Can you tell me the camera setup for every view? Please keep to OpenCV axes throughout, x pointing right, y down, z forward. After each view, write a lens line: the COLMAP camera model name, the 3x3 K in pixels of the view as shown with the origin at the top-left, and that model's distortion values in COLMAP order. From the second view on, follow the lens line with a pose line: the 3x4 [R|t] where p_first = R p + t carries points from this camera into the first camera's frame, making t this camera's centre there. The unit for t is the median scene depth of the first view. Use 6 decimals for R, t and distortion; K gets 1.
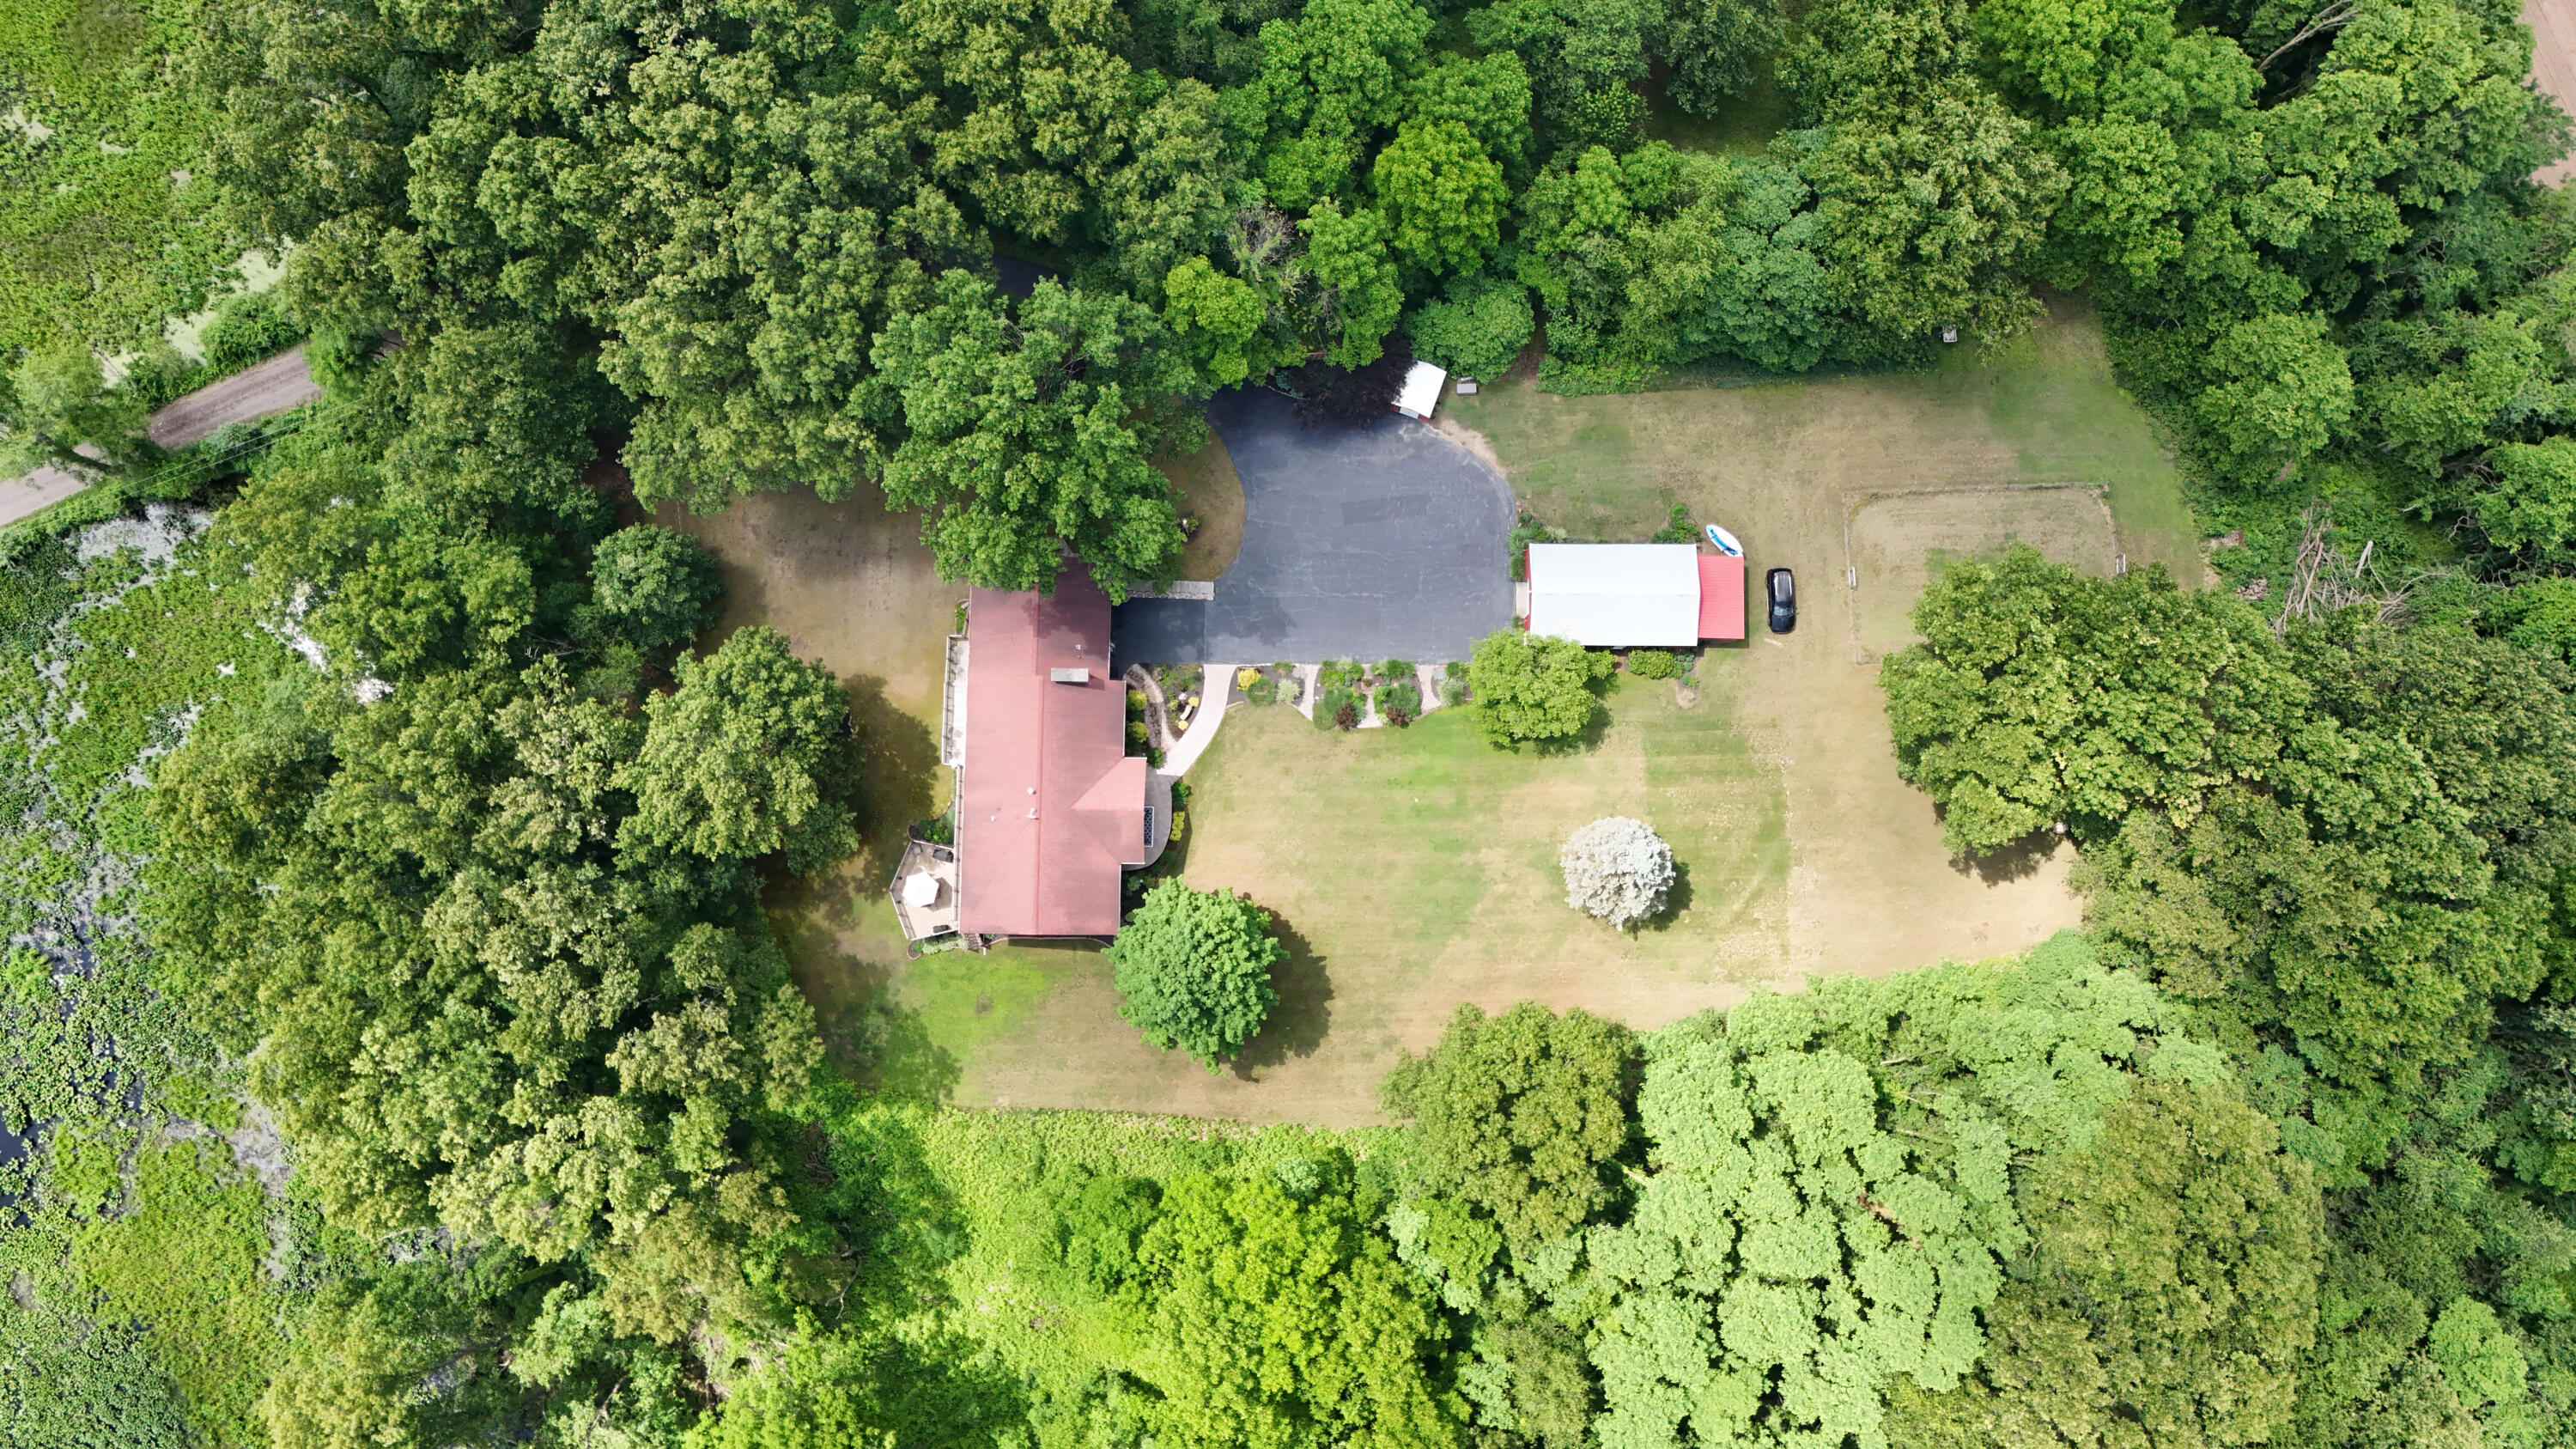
lens RADIAL K [[1886.0, 0, 1285.0], [0, 1886.0, 720.2], [0, 0, 1]] dist [0.079625, -0.077863]
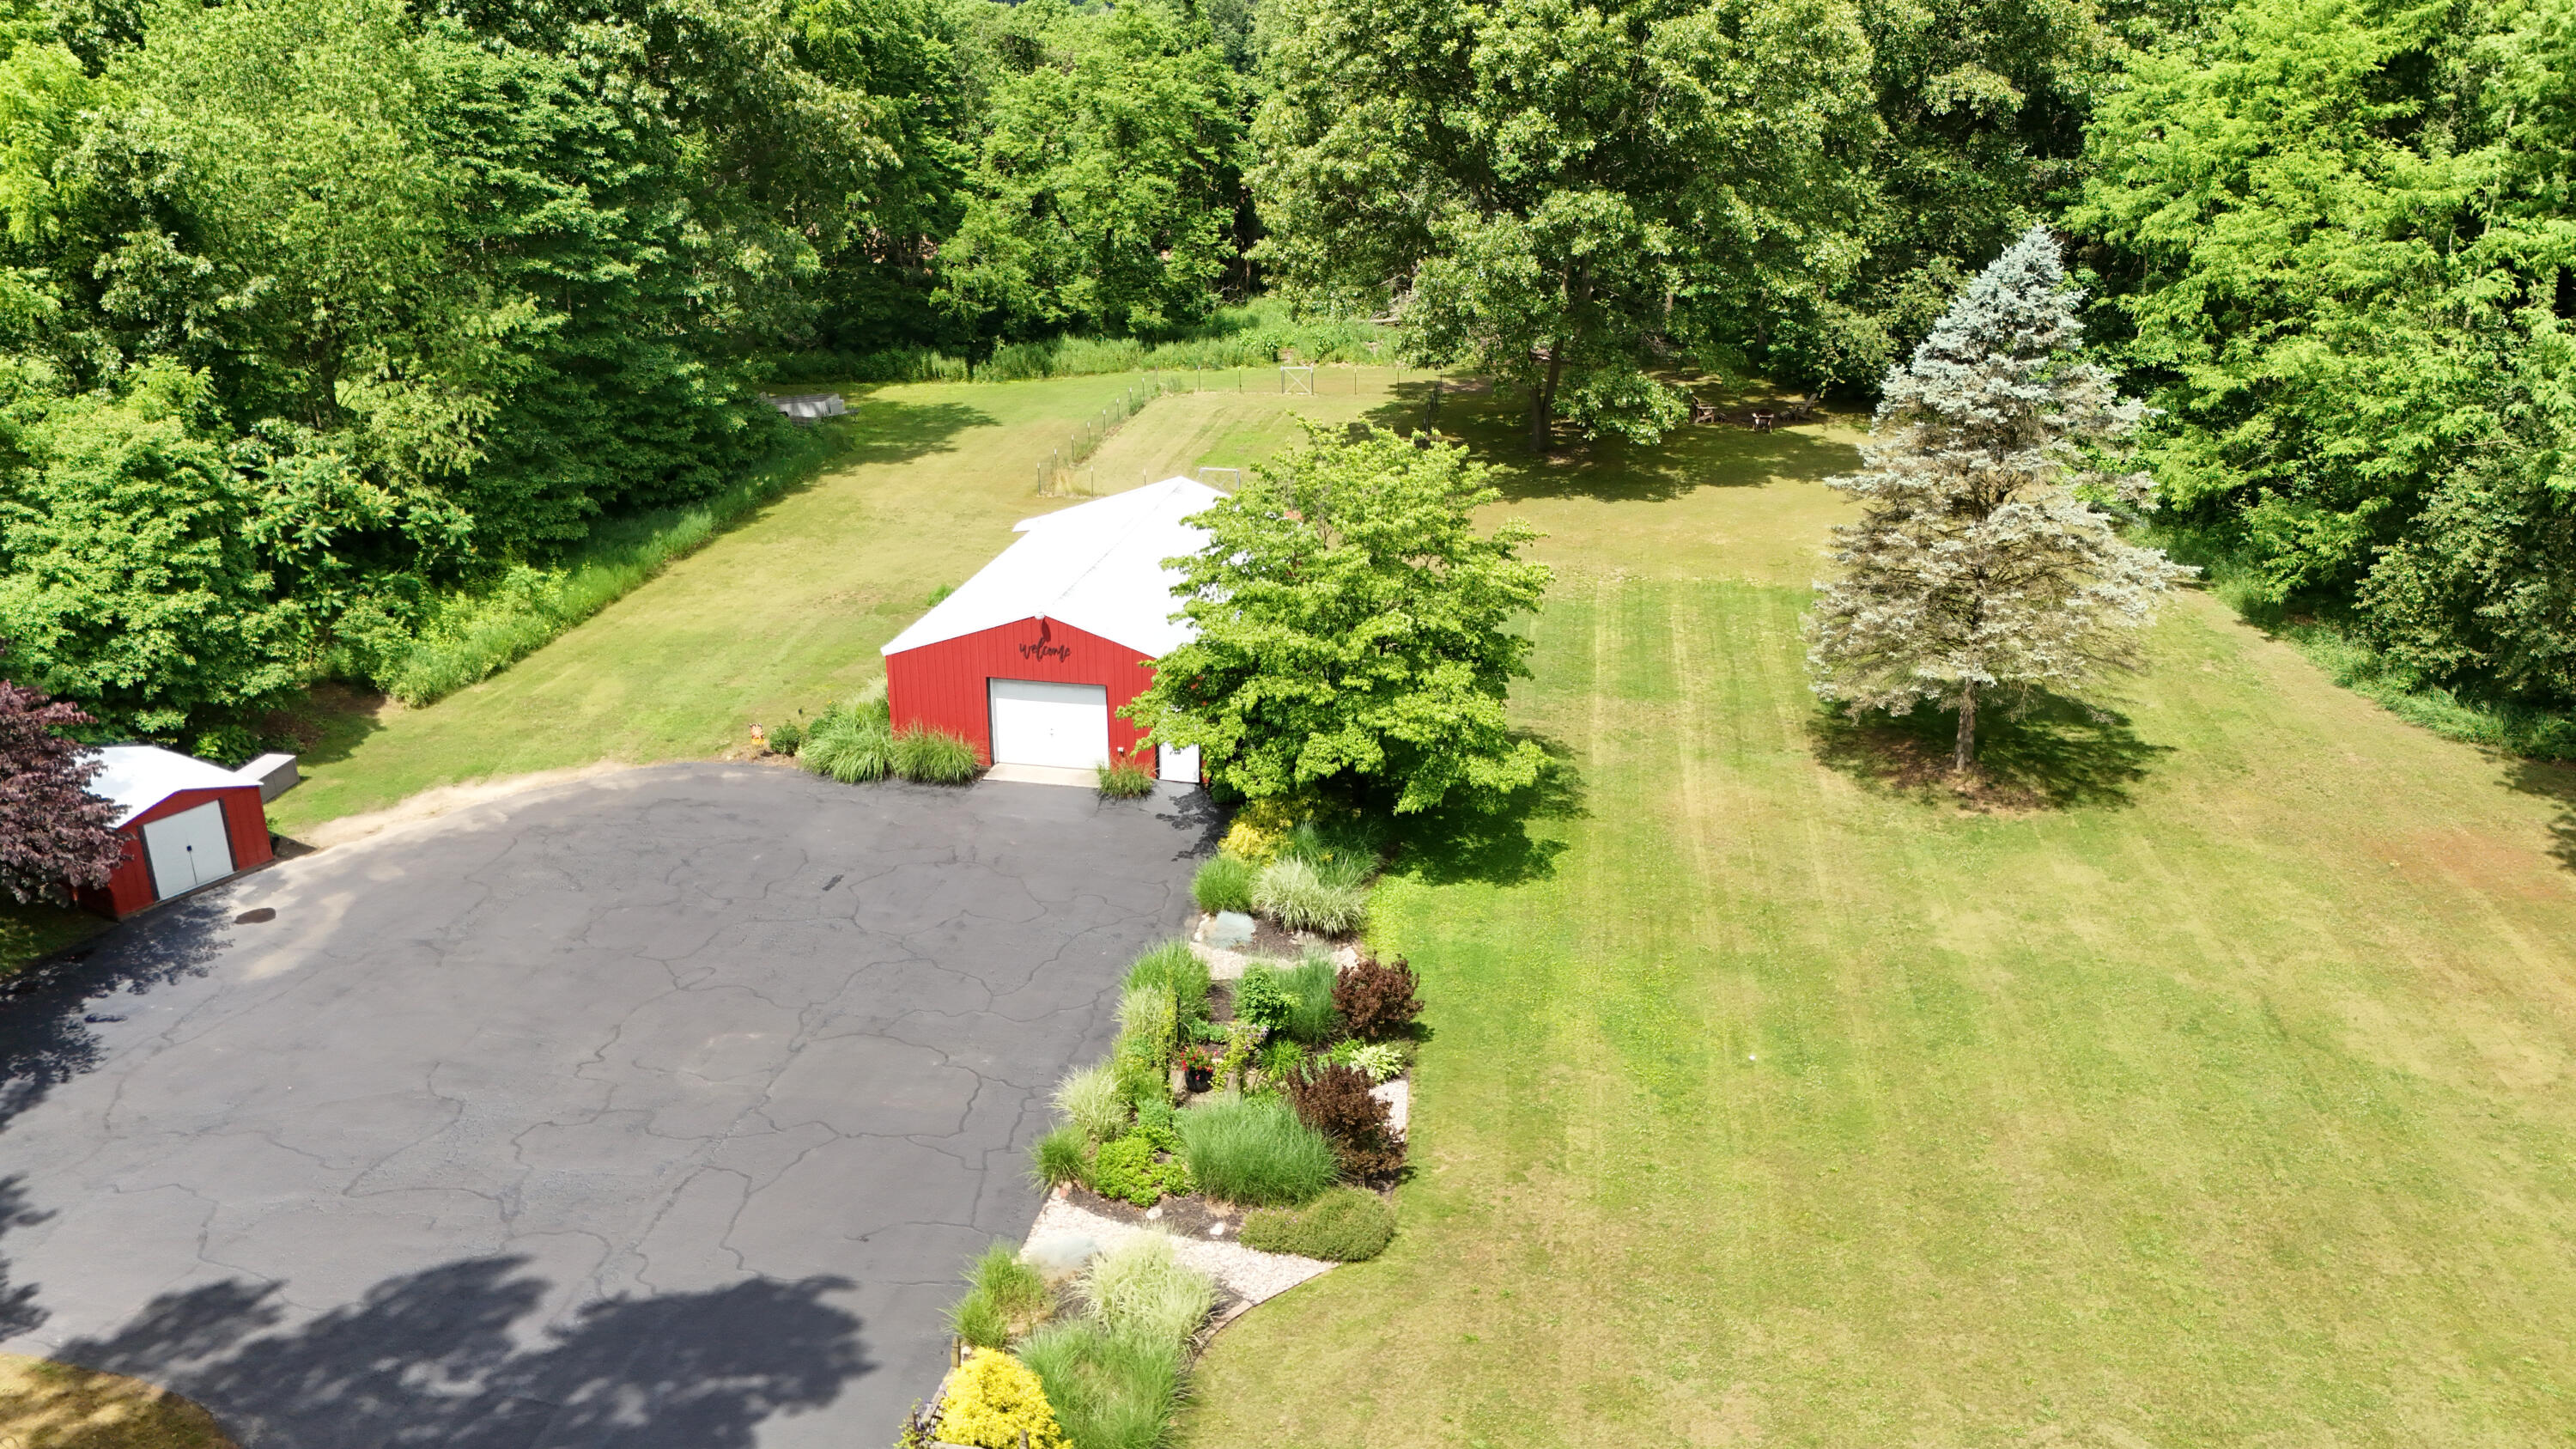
lens RADIAL K [[1886.0, 0, 1299.3], [0, 1886.0, 736.0], [0, 0, 1]] dist [0.079625, -0.077863]
pose [[0.169080, -0.361081, 0.917078, -0.135621], [0.981330, 0.148213, -0.122571, 0.010508], [-0.091665, 0.920681, 0.379400, 0.888145]]
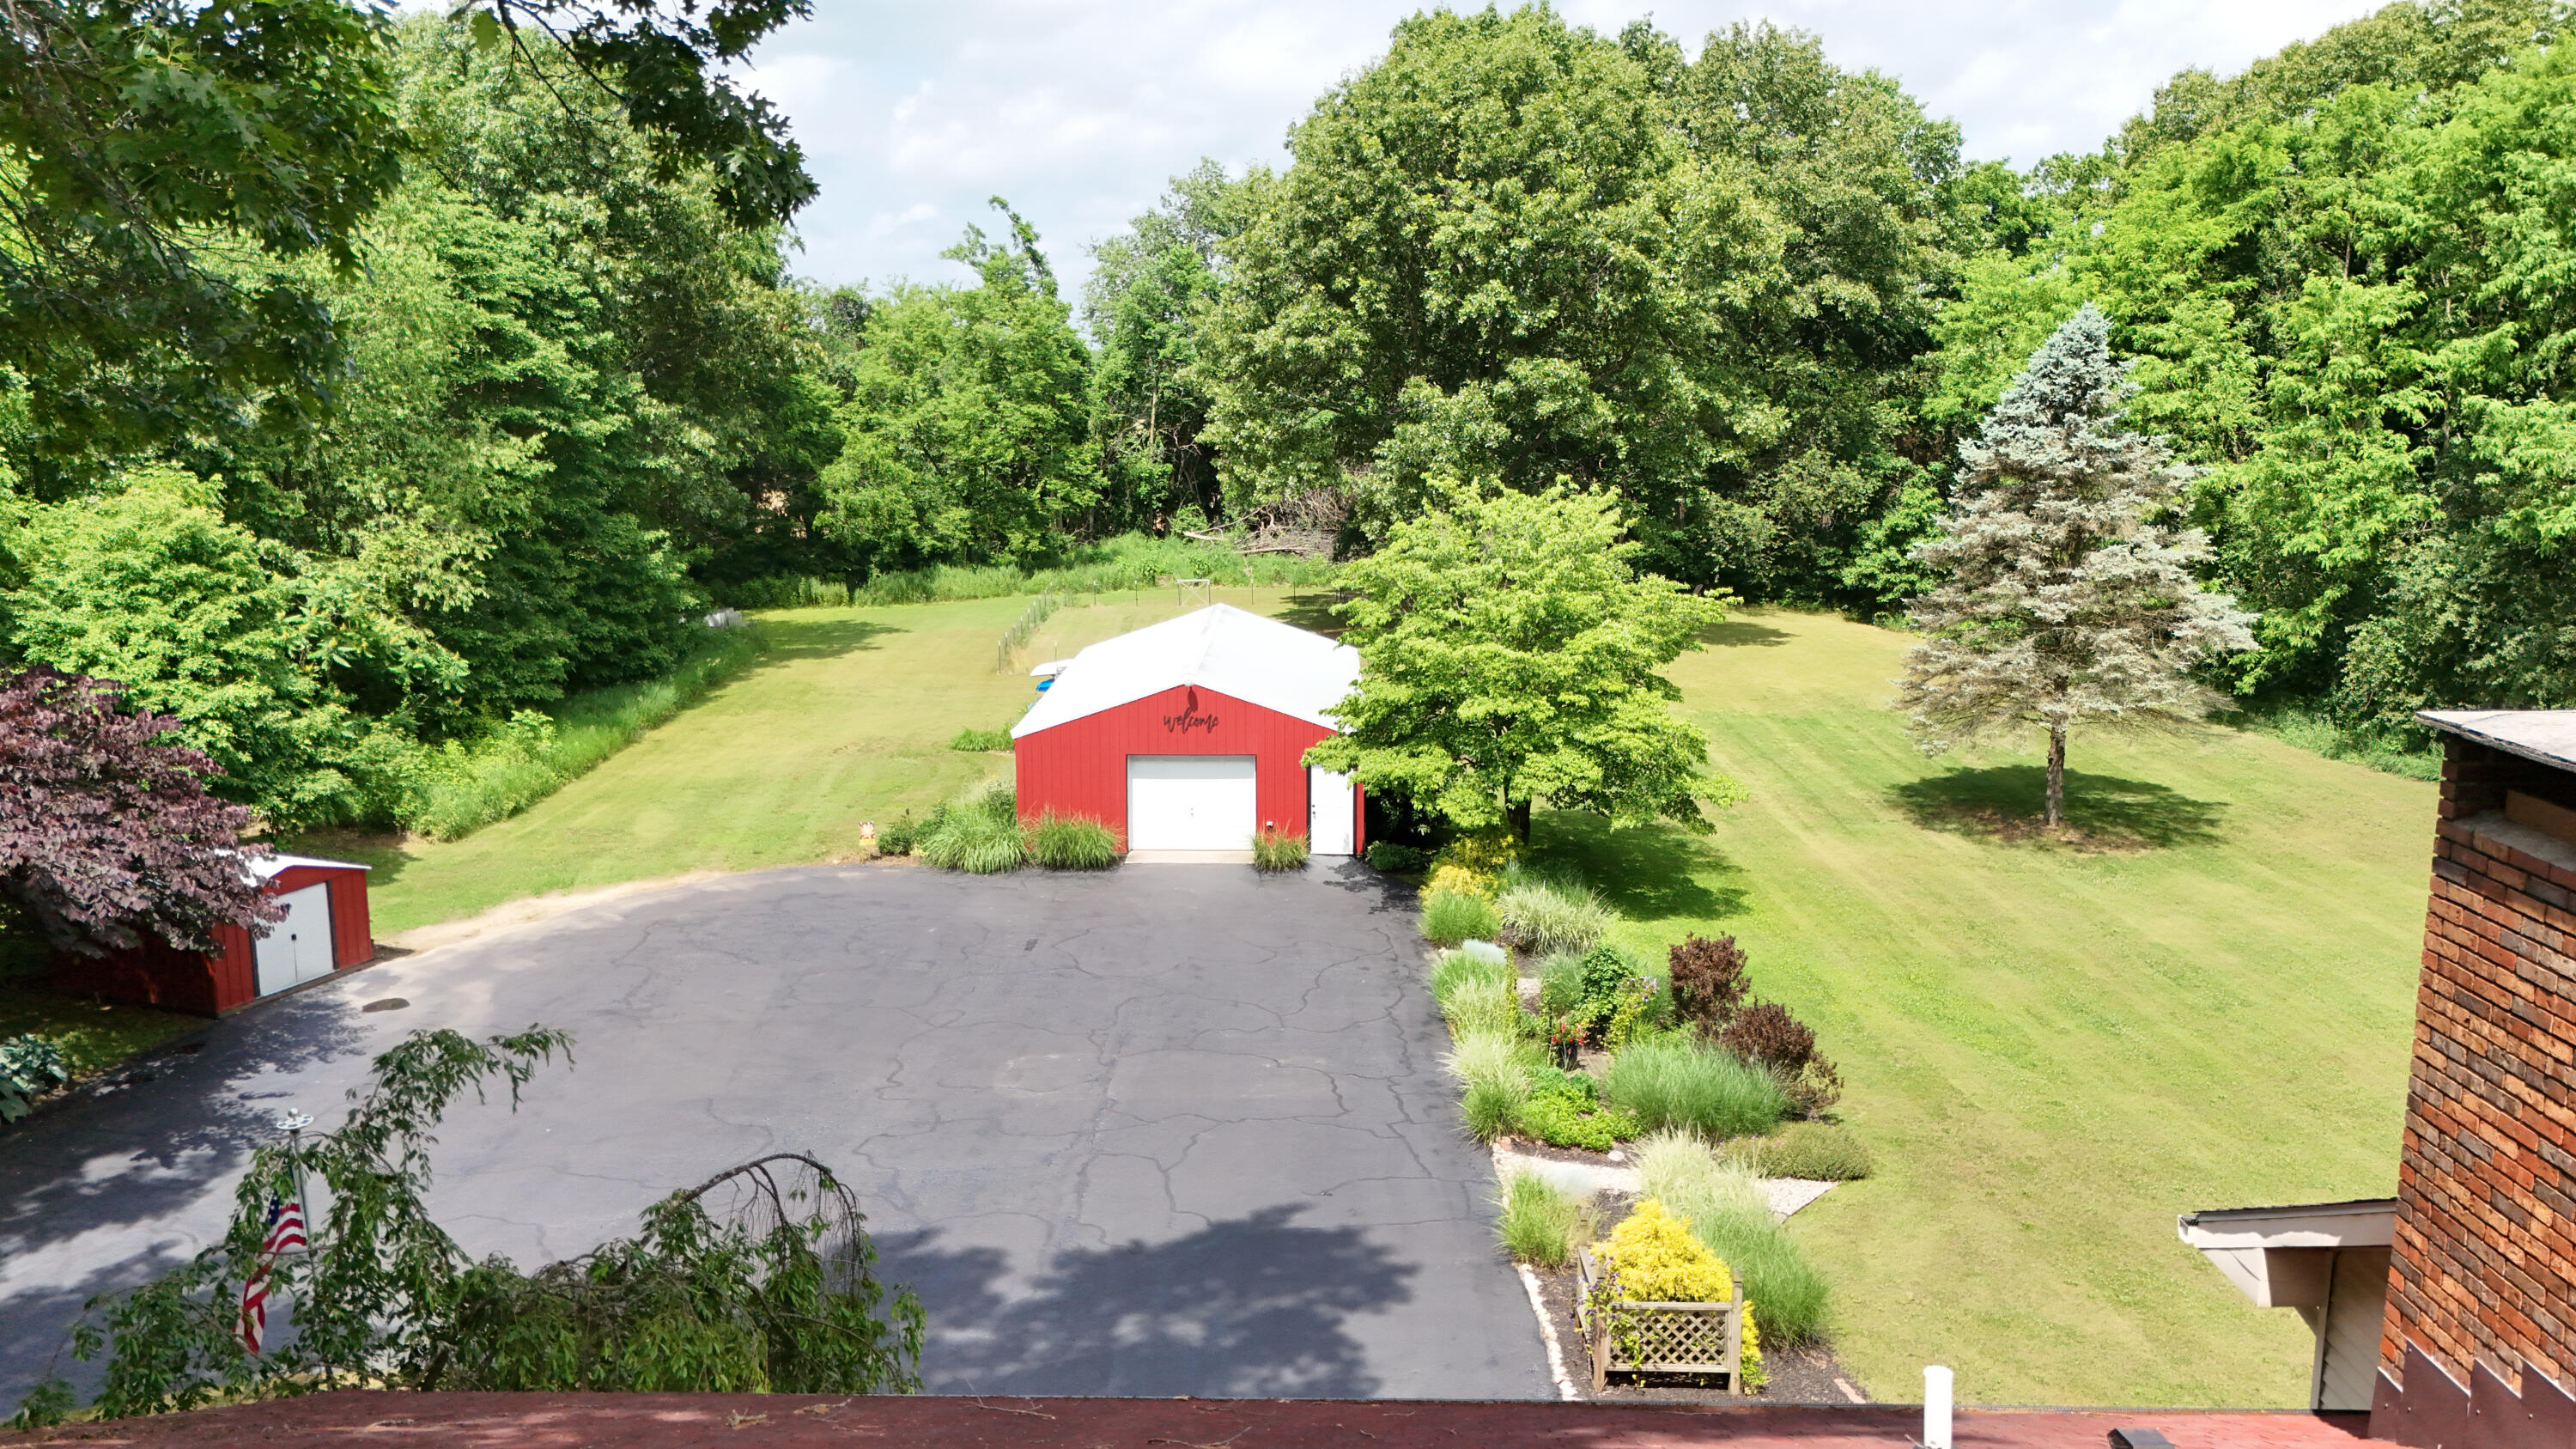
lens RADIAL K [[1886.0, 0, 1301.8], [0, 1886.0, 726.8], [0, 0, 1]] dist [0.079625, -0.077863]
pose [[-0.005588, -0.190150, 0.981739, -0.144000], [0.995753, 0.089166, 0.022938, -0.055283], [-0.091900, 0.977698, 0.188844, 0.936455]]
